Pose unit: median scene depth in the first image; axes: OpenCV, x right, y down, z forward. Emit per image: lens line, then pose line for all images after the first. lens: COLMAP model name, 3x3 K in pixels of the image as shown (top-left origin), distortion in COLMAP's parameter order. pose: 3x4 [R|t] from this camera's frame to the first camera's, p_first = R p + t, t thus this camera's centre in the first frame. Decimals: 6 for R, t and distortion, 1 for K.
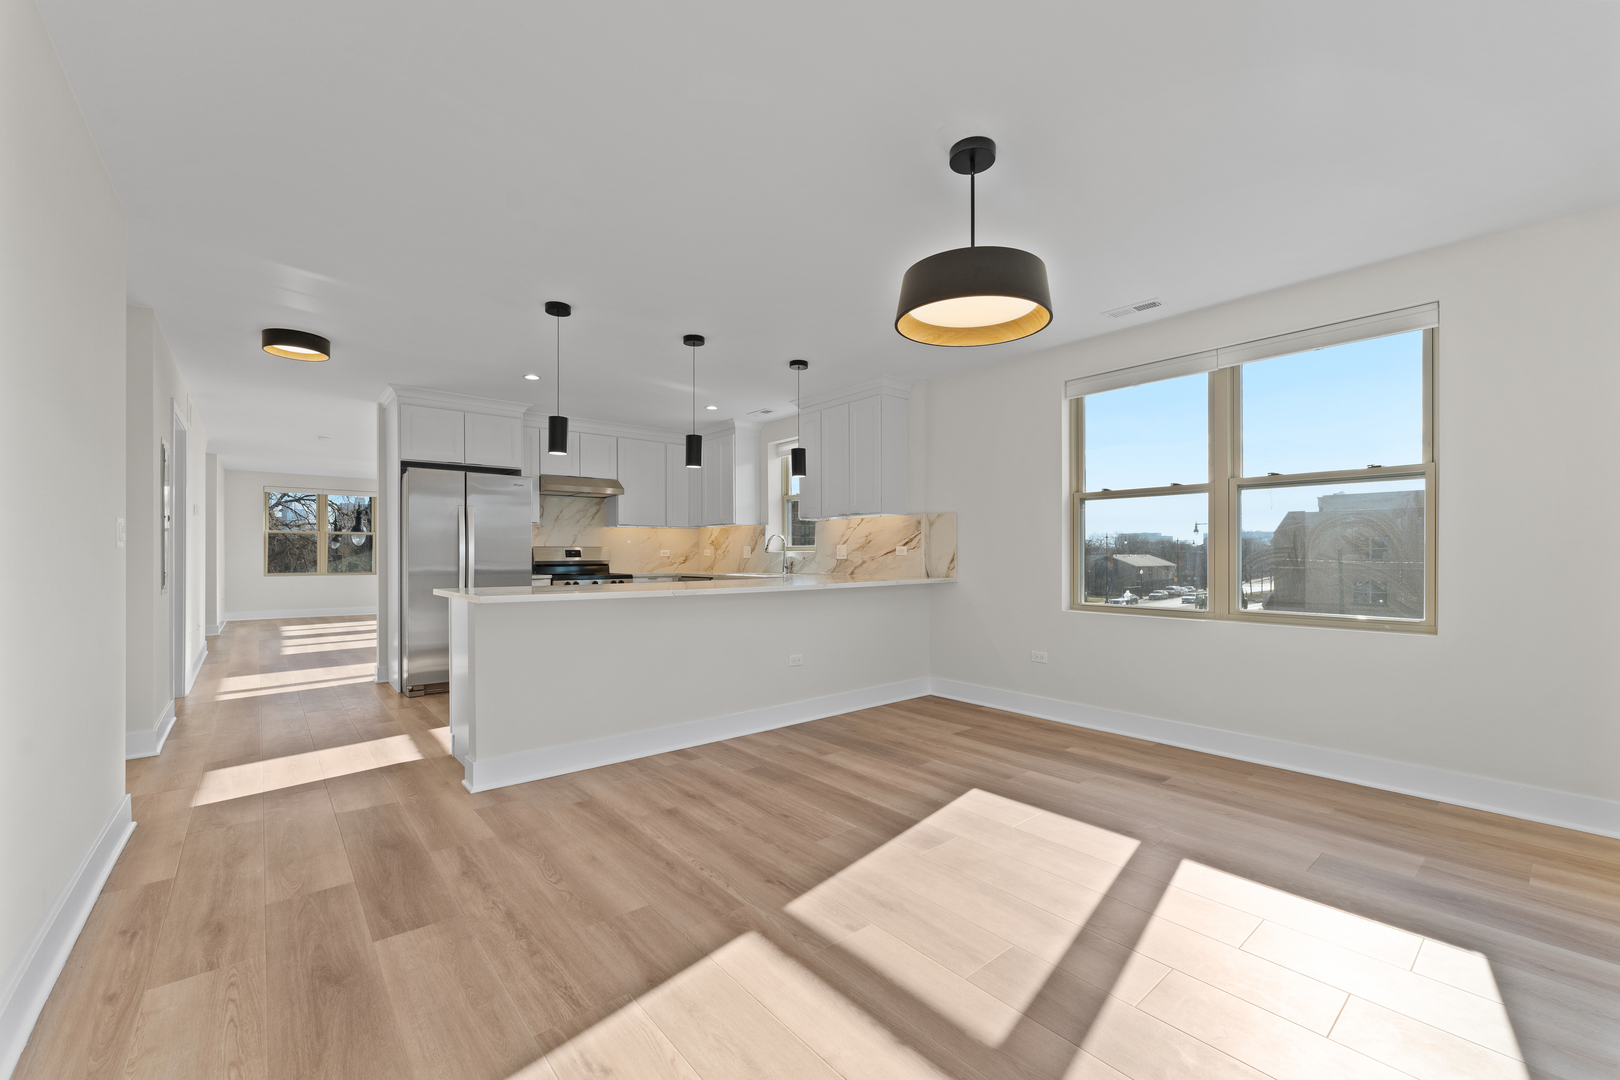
lens RADIAL K [[652.5, 0, 807.9], [0, 652.5, 552.6], [0, 0, 1]] dist [0.002862, -0.000817]
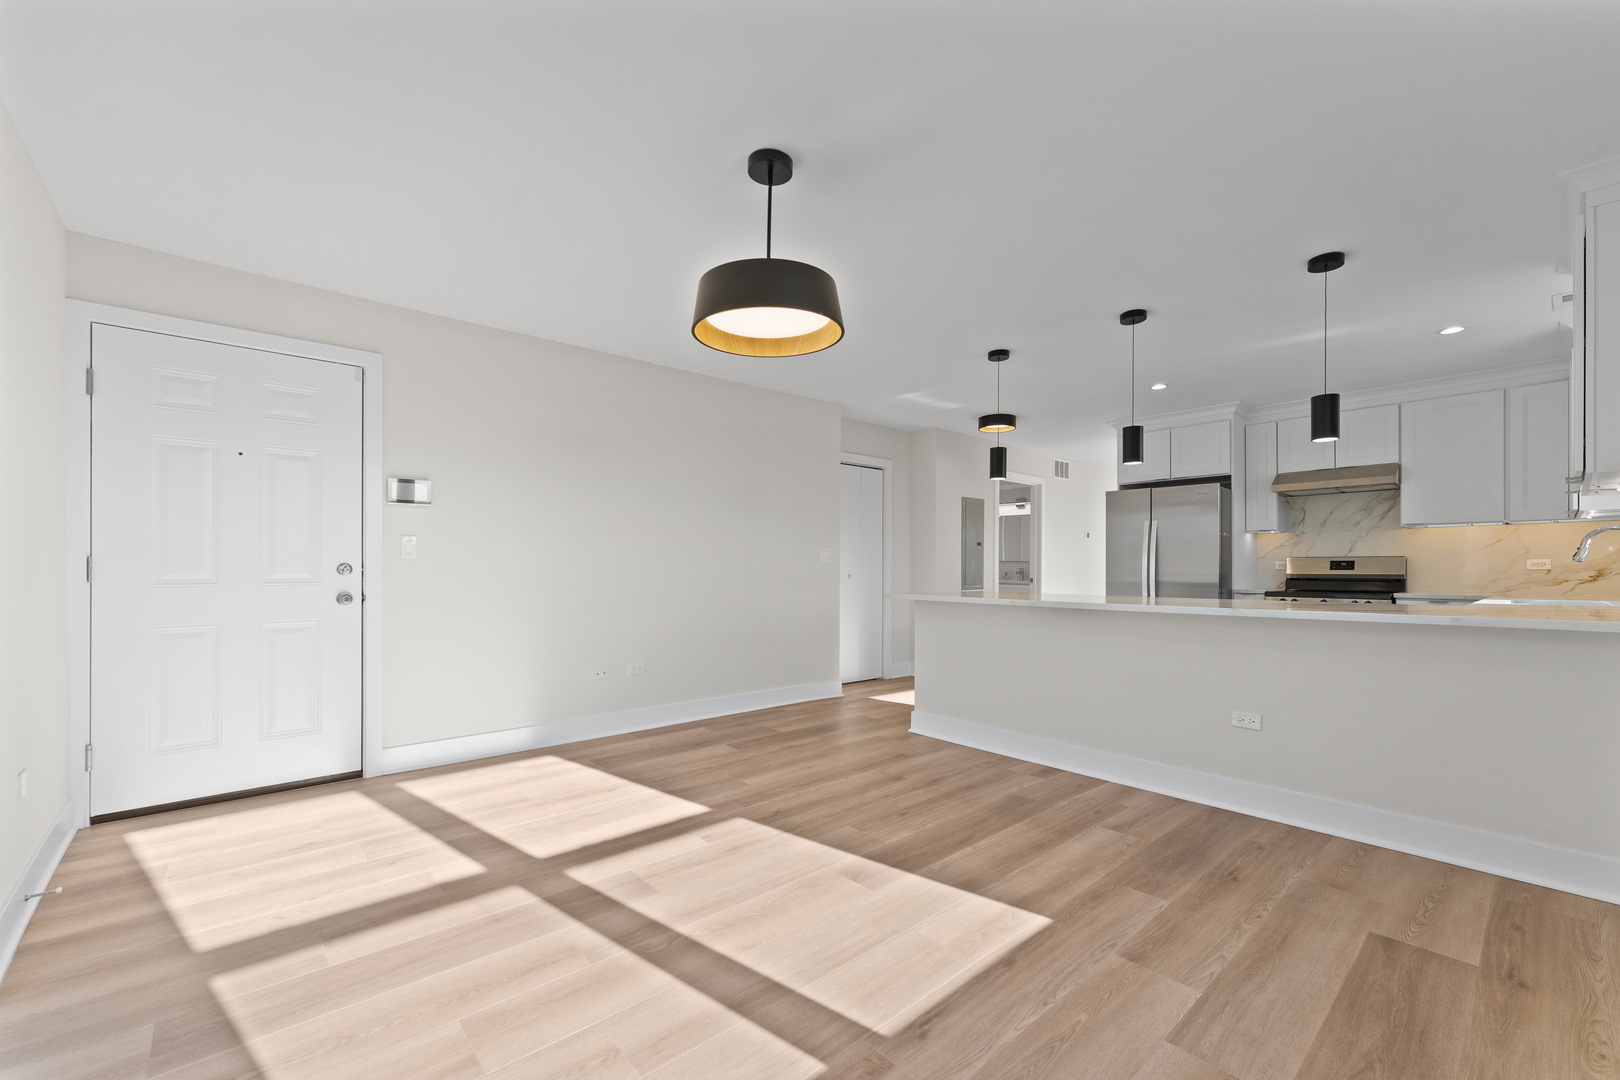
lens RADIAL K [[652.5, 0, 824.3], [0, 652.5, 581.6], [0, 0, 1]] dist [0.002862, -0.000817]
pose [[0.035745, 0.021352, -0.999133, 0.594677], [0.002103, 0.999768, 0.021440, 0.004396], [0.999359, -0.002868, 0.035692, 0.498166]]
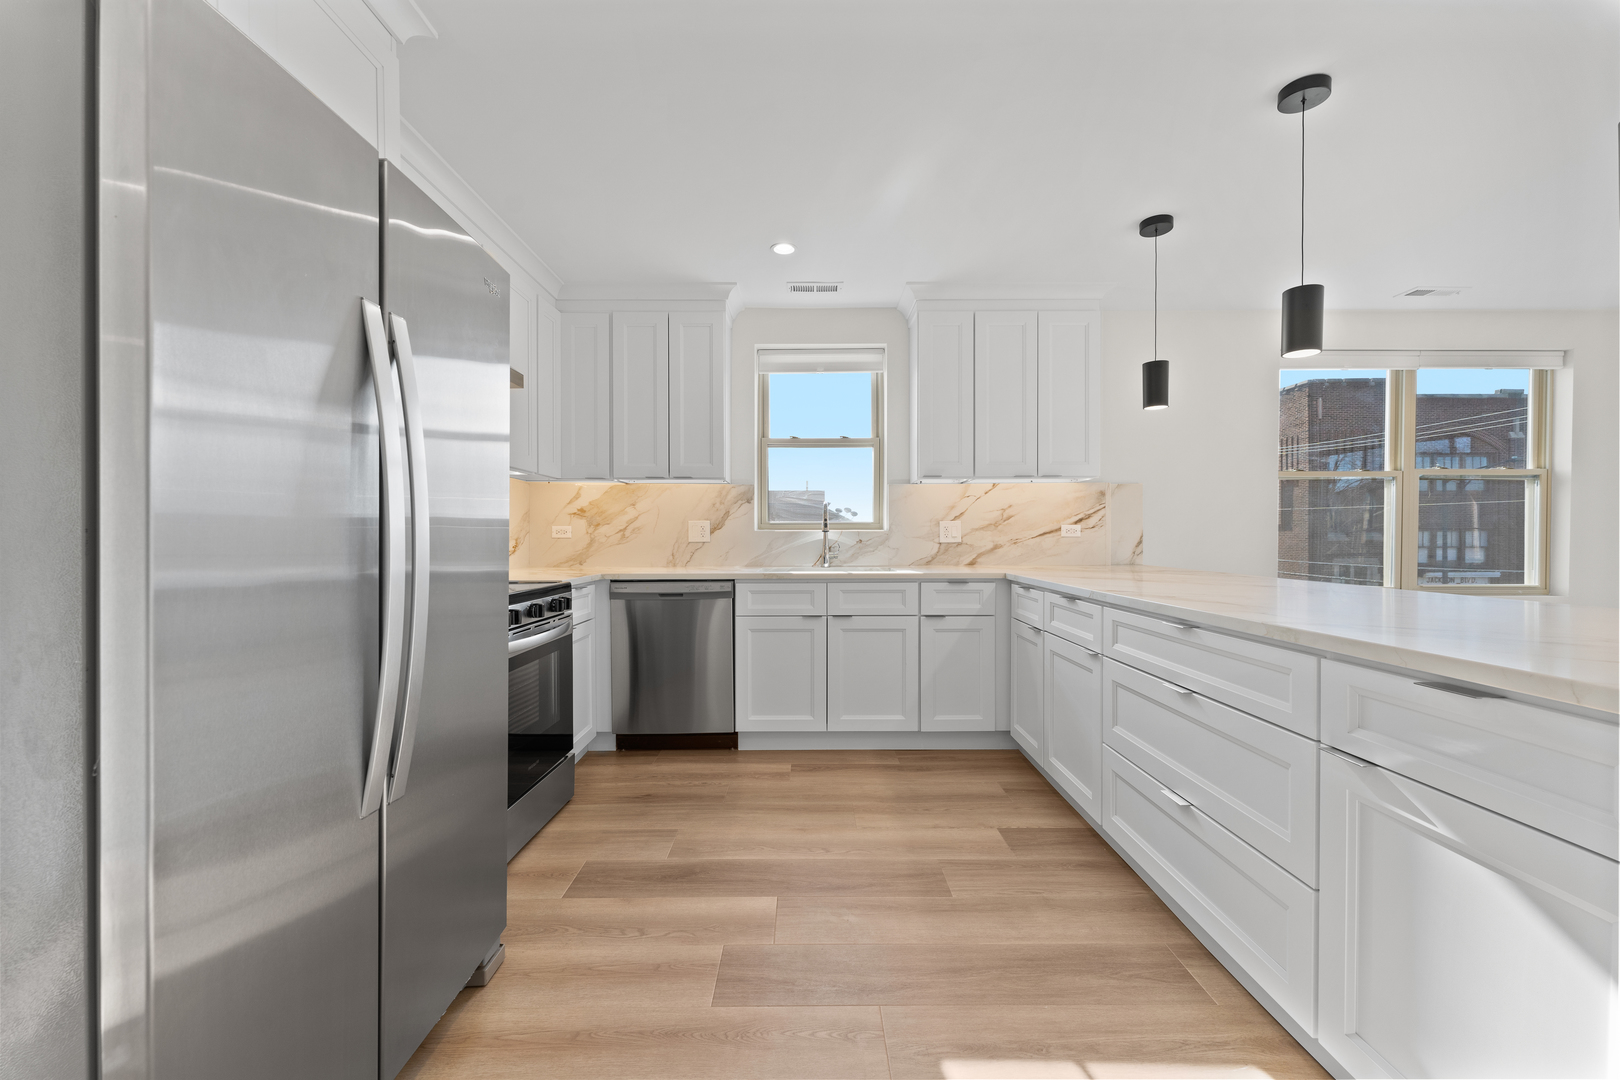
lens RADIAL K [[652.5, 0, 816.7], [0, 652.5, 543.0], [0, 0, 1]] dist [0.002862, -0.000817]
pose [[0.637415, -0.006997, 0.770489, -0.690048], [-0.004043, 0.999915, 0.012425, 0.003369], [-0.770510, -0.011035, 0.637333, 0.853140]]
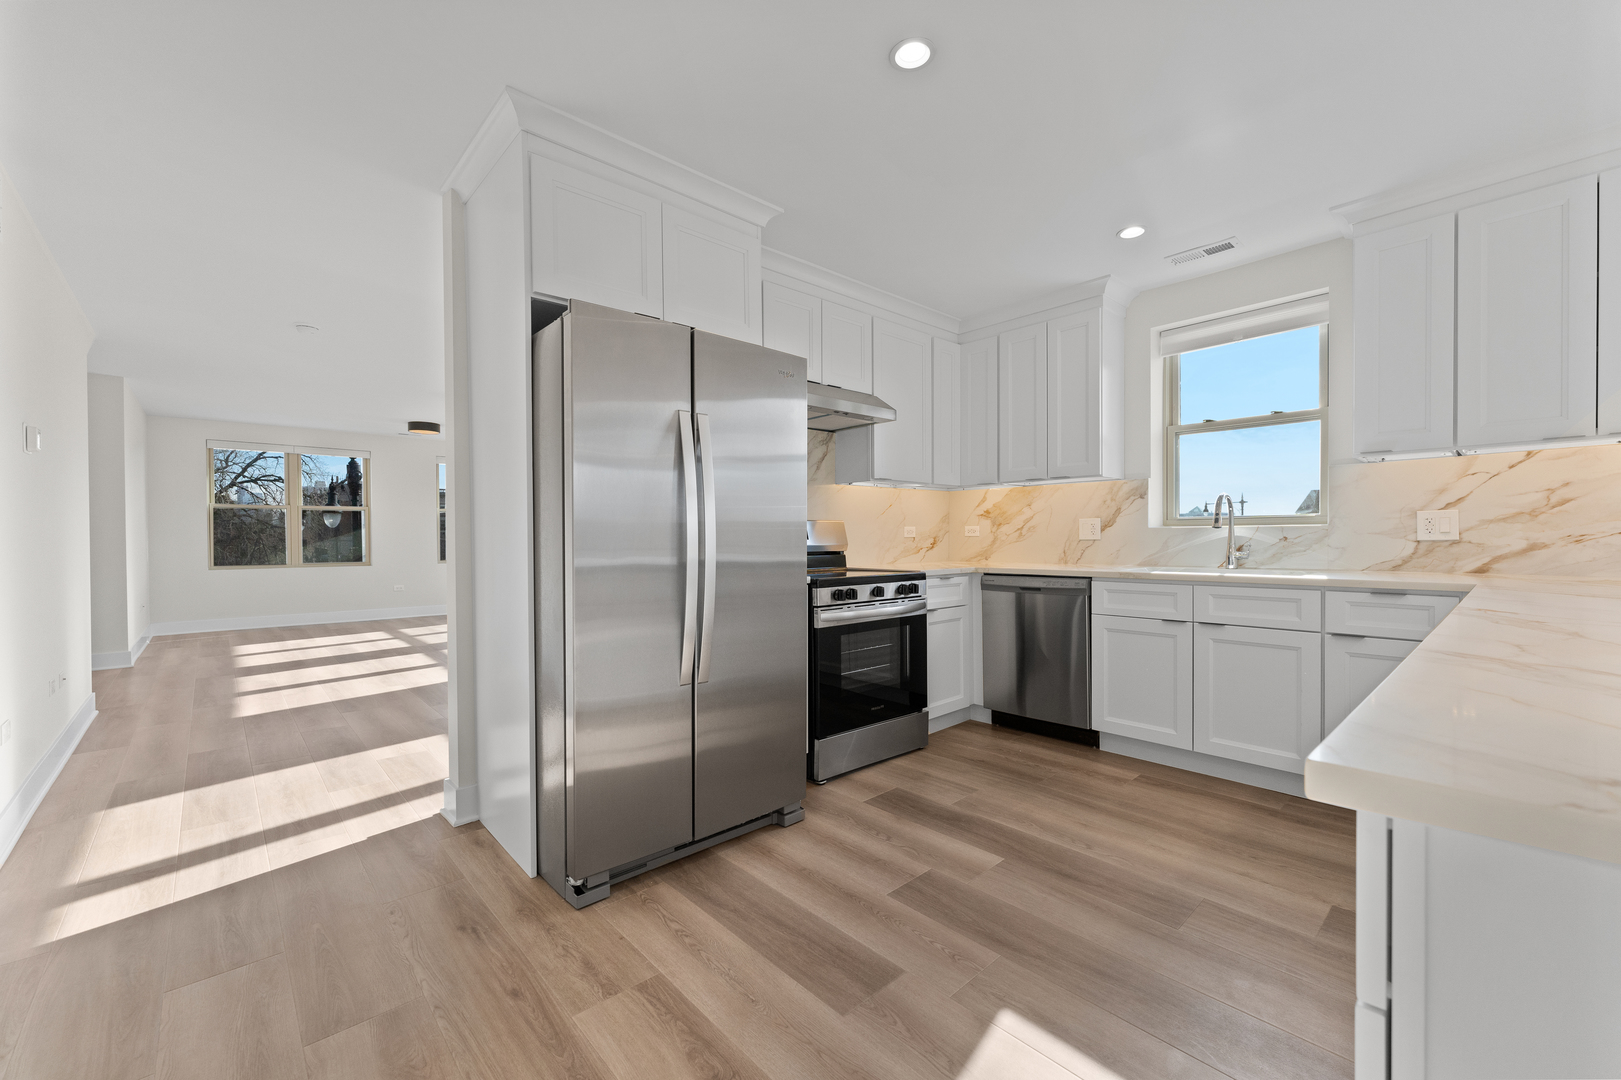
lens RADIAL K [[652.9, 0, 806.3], [0, 652.9, 544.1], [0, 0, 1]] dist [0.002862, -0.000817]
pose [[0.999278, -0.004934, 0.037669, -0.537164], [0.004375, 0.999879, 0.014914, 0.004513], [-0.037738, -0.014738, 0.999179, 0.676317]]
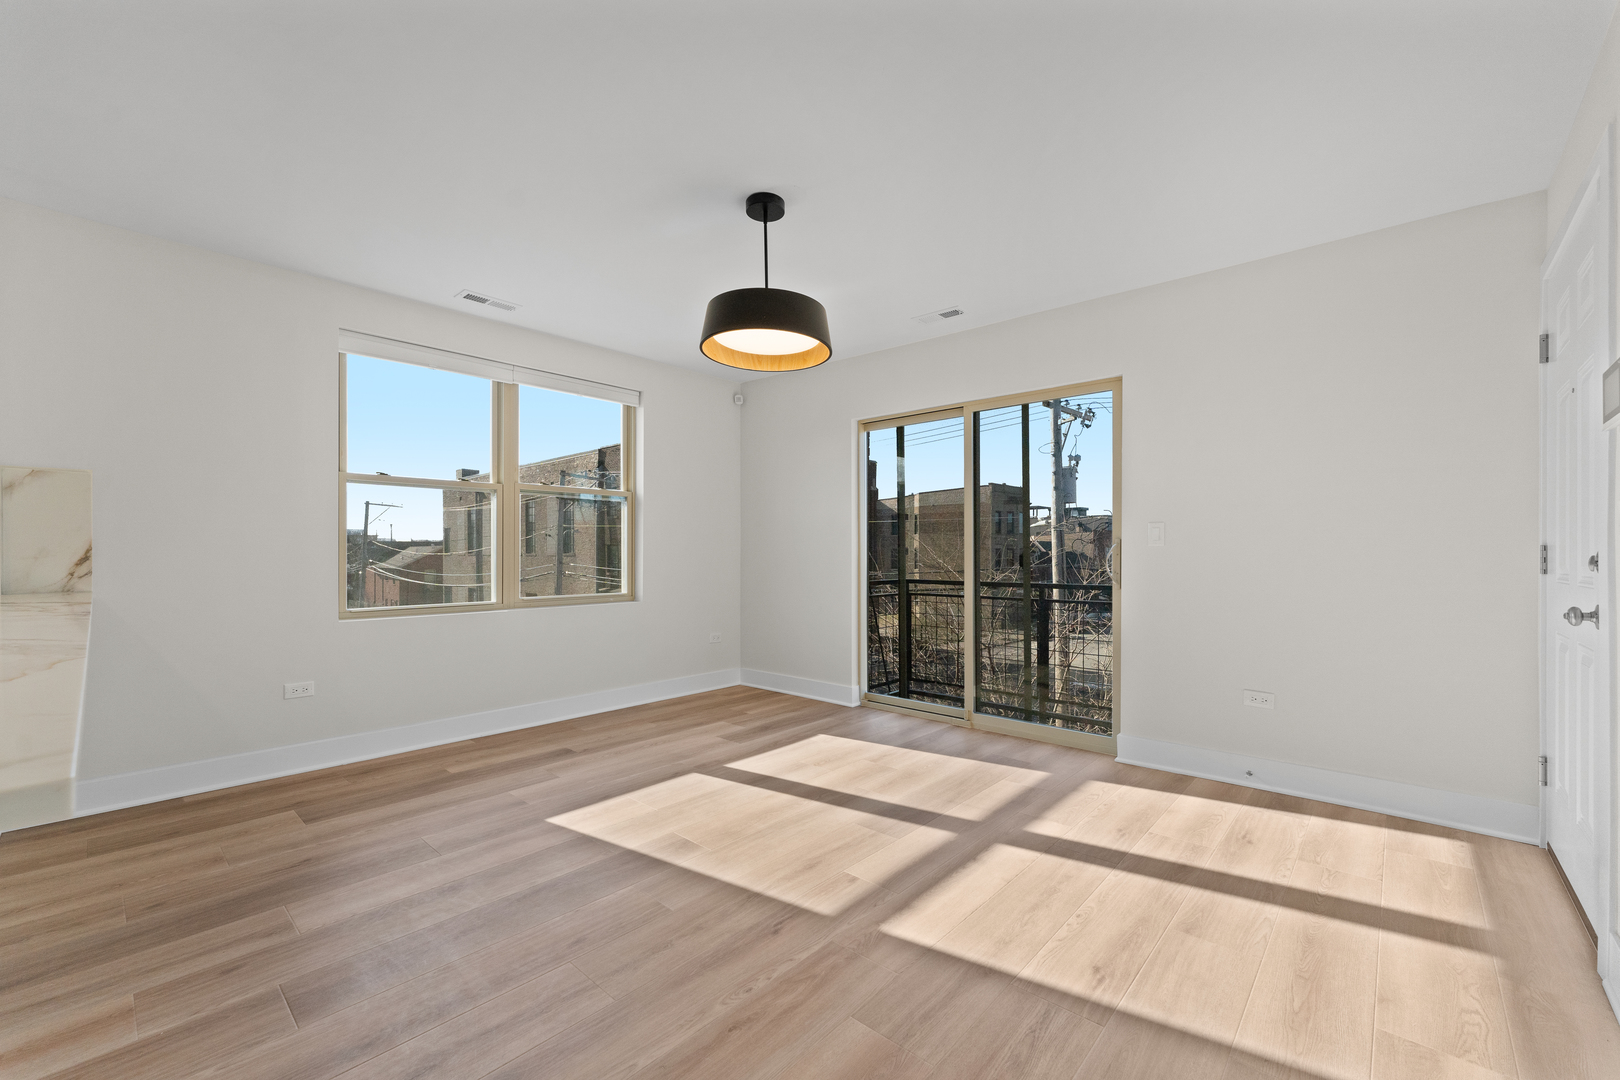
lens RADIAL K [[652.5, 0, 821.6], [0, 652.5, 555.9], [0, 0, 1]] dist [0.002862, -0.000817]
pose [[-0.144116, -0.006976, 0.989536, -0.433295], [-0.004982, 0.999968, 0.006324, 0.002178], [-0.989548, -0.004018, -0.144146, 0.506626]]
